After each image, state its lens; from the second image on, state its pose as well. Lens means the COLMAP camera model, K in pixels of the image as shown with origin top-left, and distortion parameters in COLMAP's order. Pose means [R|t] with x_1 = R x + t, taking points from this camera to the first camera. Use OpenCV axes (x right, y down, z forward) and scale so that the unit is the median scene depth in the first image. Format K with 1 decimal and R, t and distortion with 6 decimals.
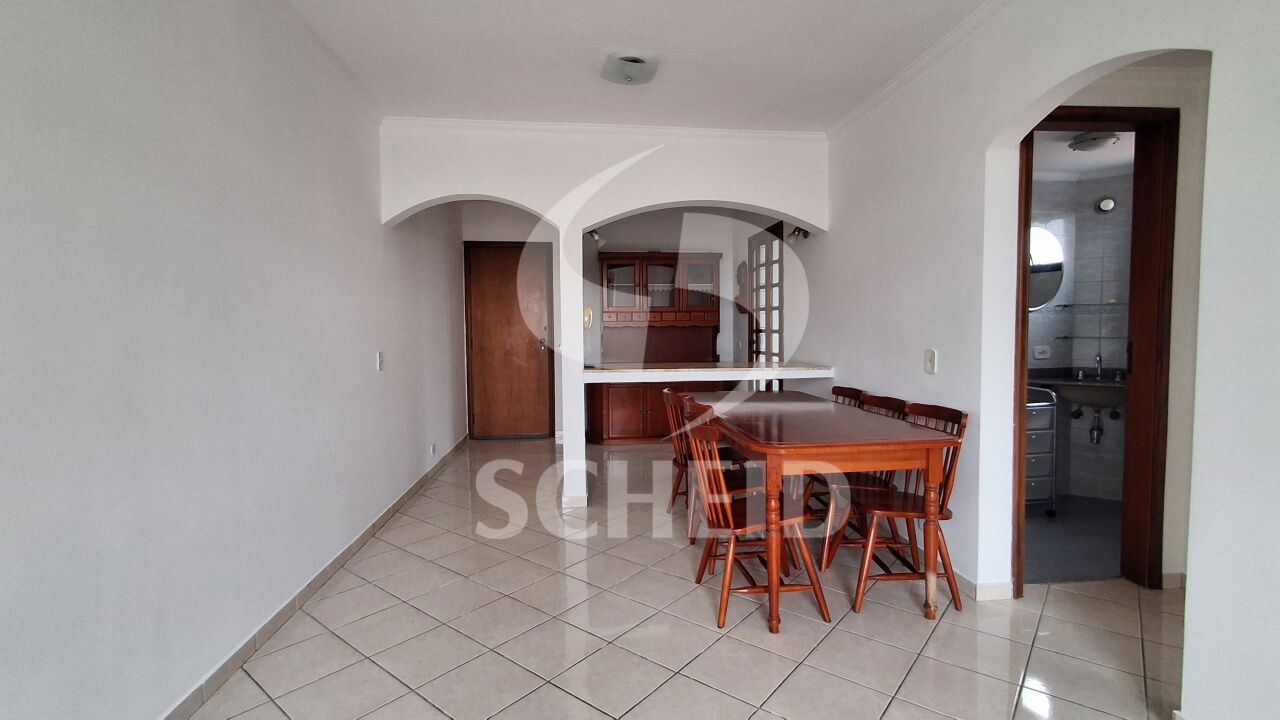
lens RADIAL K [[579.7, 0, 638.7], [0, 579.7, 365.6], [0, 0, 1]] dist [-0.009061, 0.000971]
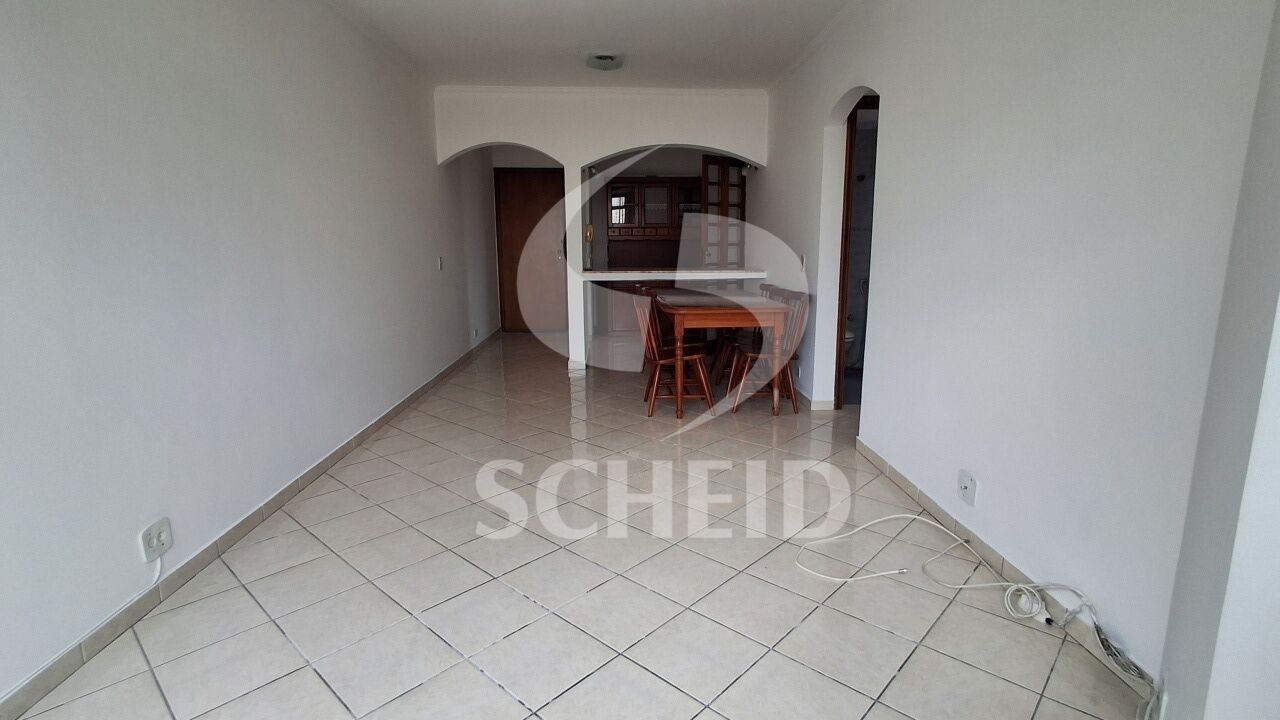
lens RADIAL K [[579.7, 0, 633.3], [0, 579.7, 359.5], [0, 0, 1]] dist [-0.009061, 0.000971]
pose [[0.998327, 0.014092, -0.056085, 0.120357], [-0.006401, 0.990823, 0.135017, 0.031991], [0.057473, -0.134433, 0.989255, -0.445580]]
